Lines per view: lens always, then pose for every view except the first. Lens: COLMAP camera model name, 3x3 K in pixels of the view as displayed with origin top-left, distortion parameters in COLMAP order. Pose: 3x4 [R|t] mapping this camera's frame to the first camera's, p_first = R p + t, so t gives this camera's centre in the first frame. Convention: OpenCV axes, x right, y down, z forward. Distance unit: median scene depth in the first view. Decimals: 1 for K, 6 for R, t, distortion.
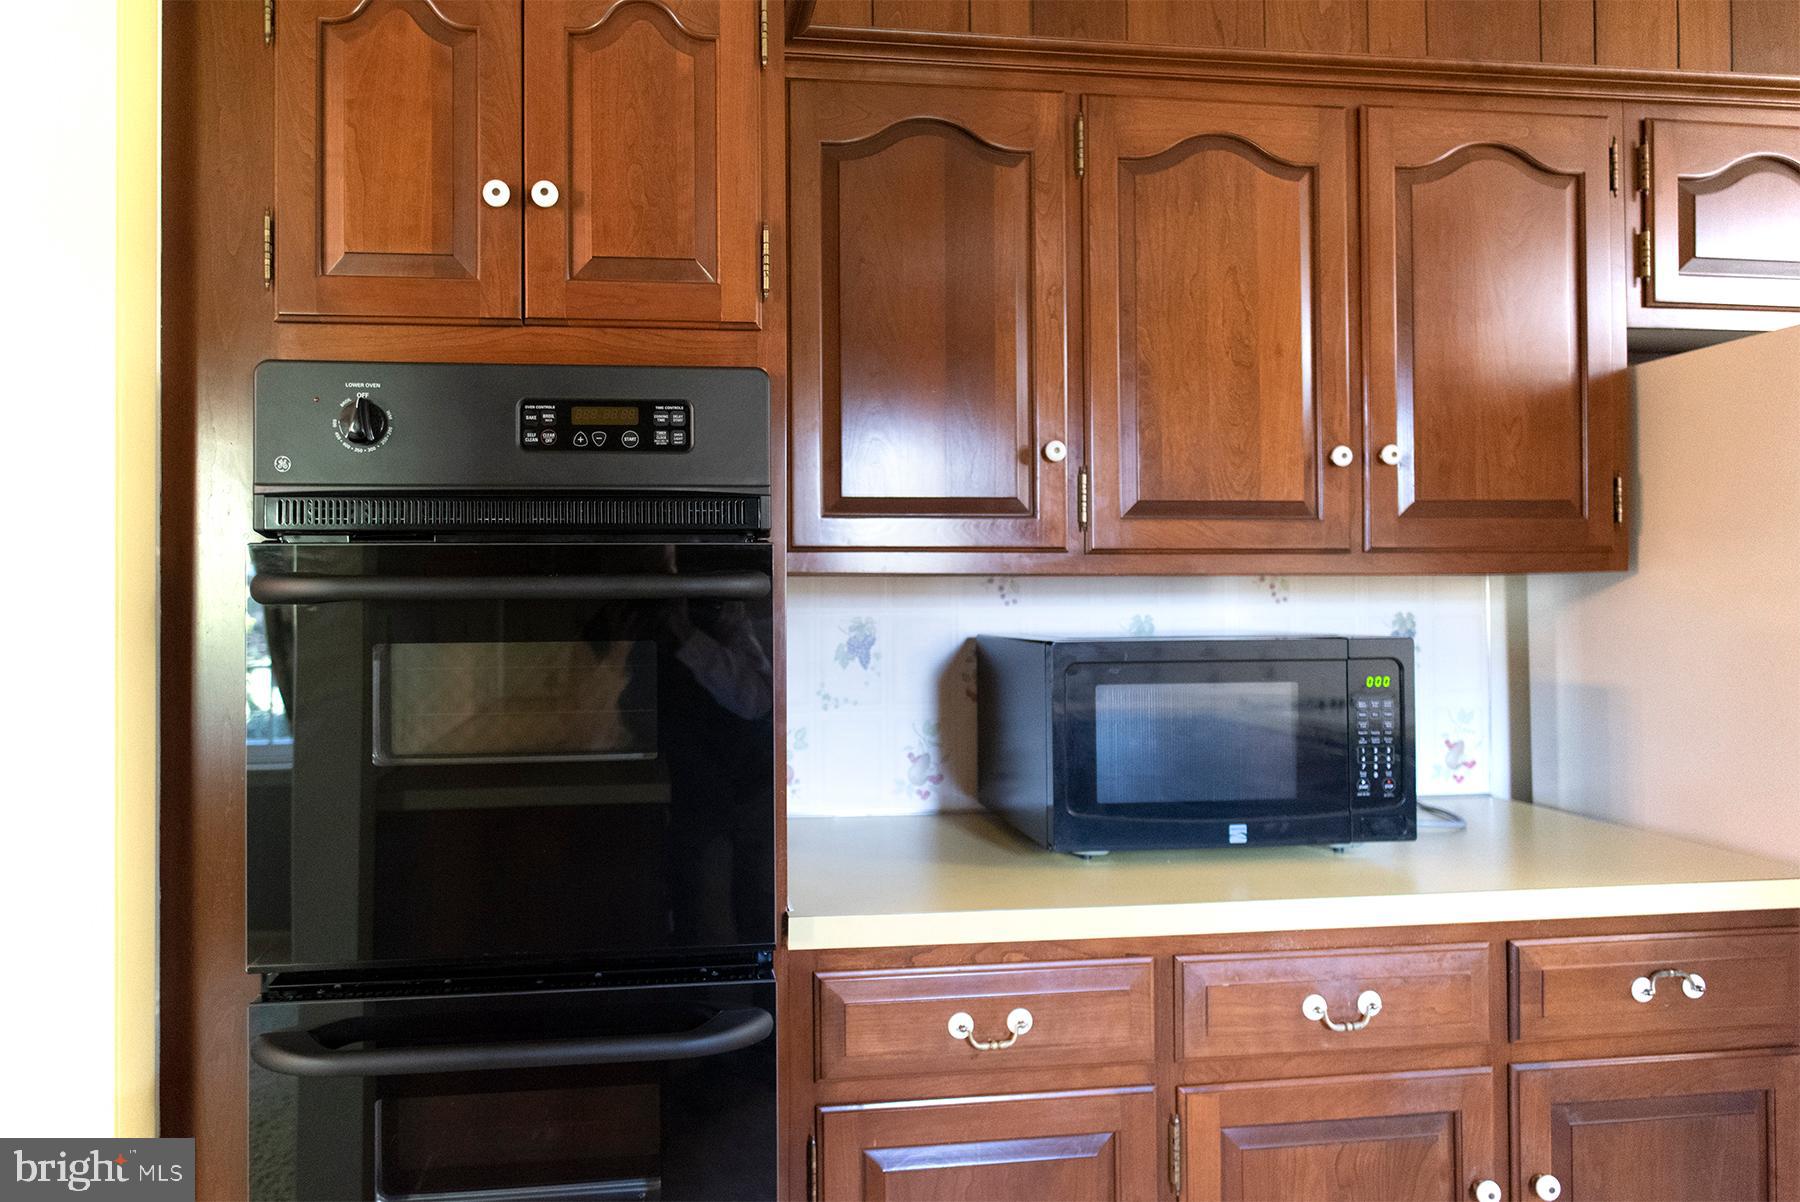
lens RADIAL K [[1204.6, 0, 898.0], [0, 1204.6, 576.9], [0, 0, 1]] dist [-0.005381, 0.001423]
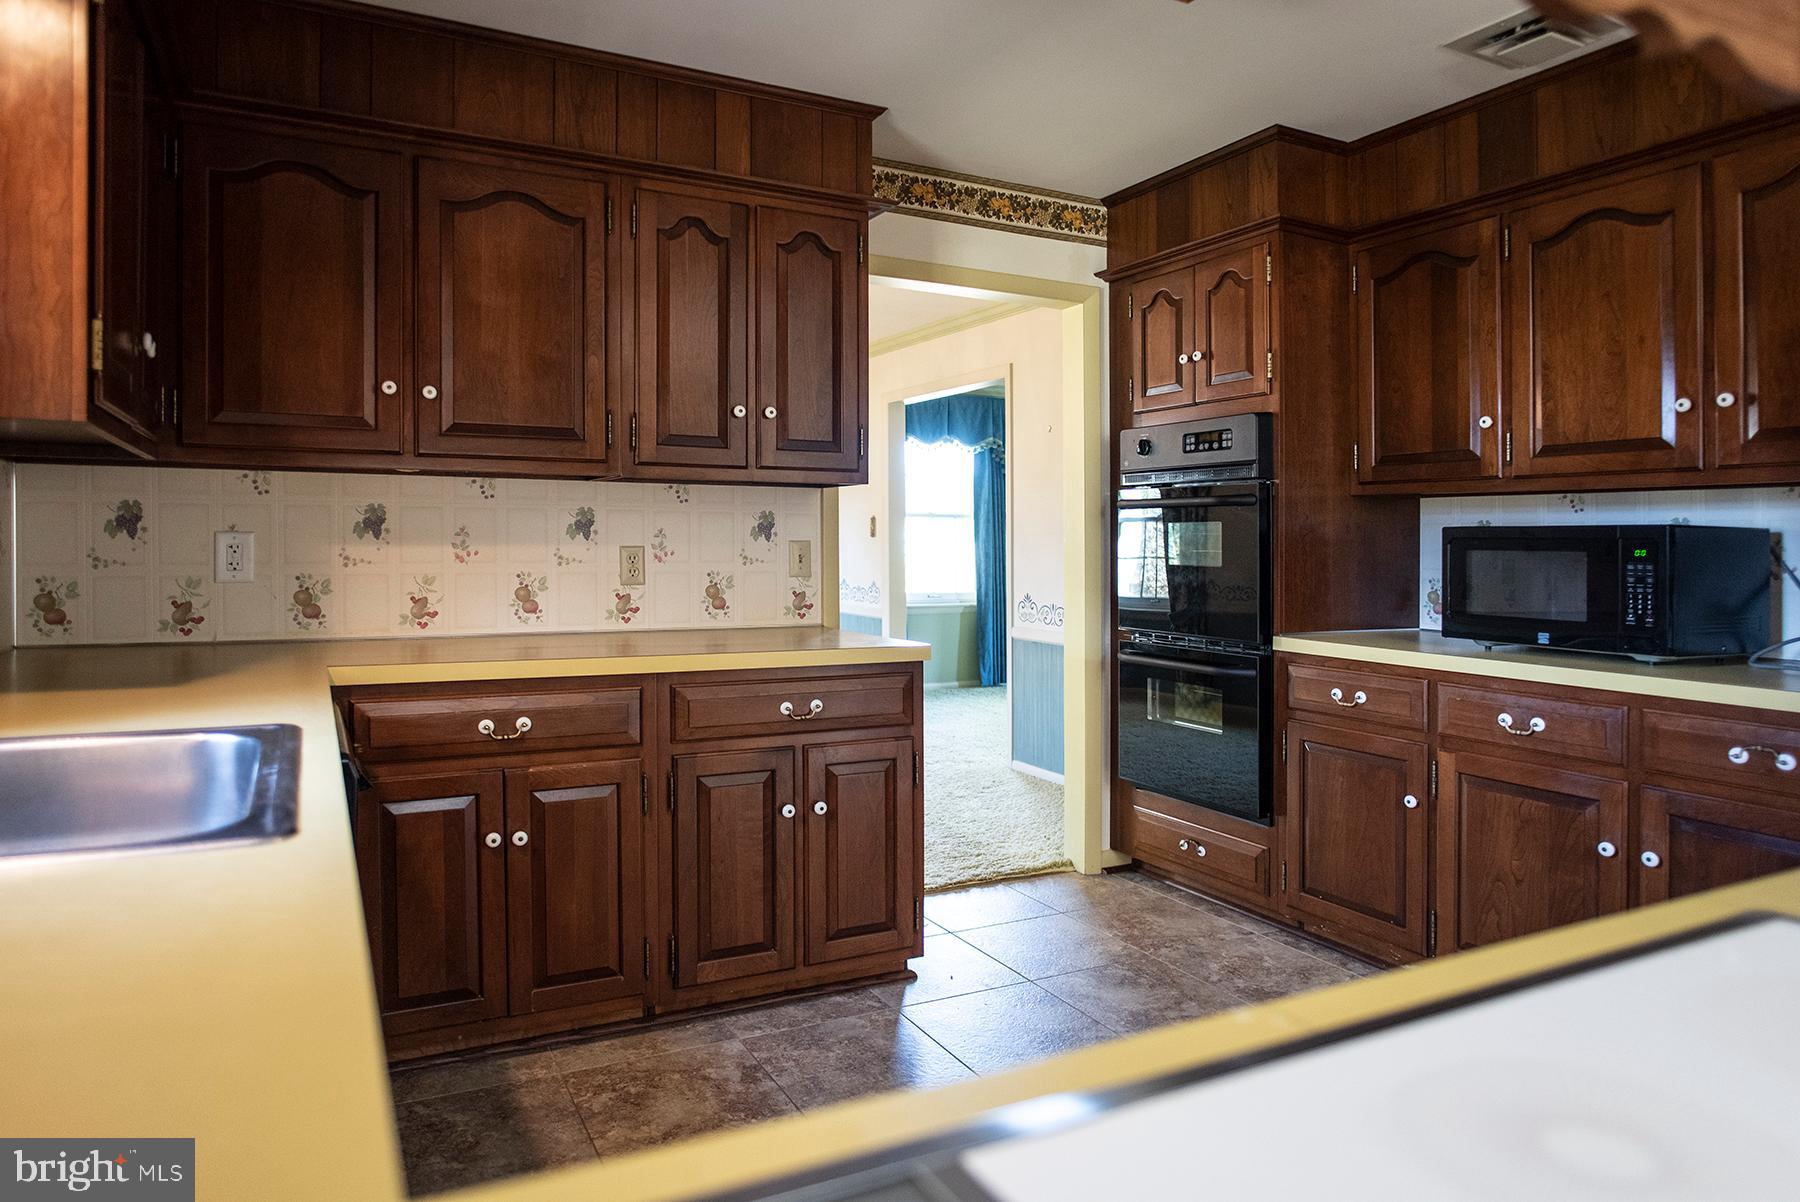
lens RADIAL K [[1204.6, 0, 898.0], [0, 1204.6, 576.9], [0, 0, 1]] dist [-0.005381, 0.001423]
pose [[0.382375, 0.033249, -0.923409, 1.482702], [0.008029, 0.999195, 0.039302, 0.048976], [0.923972, -0.022443, 0.381801, -0.500056]]
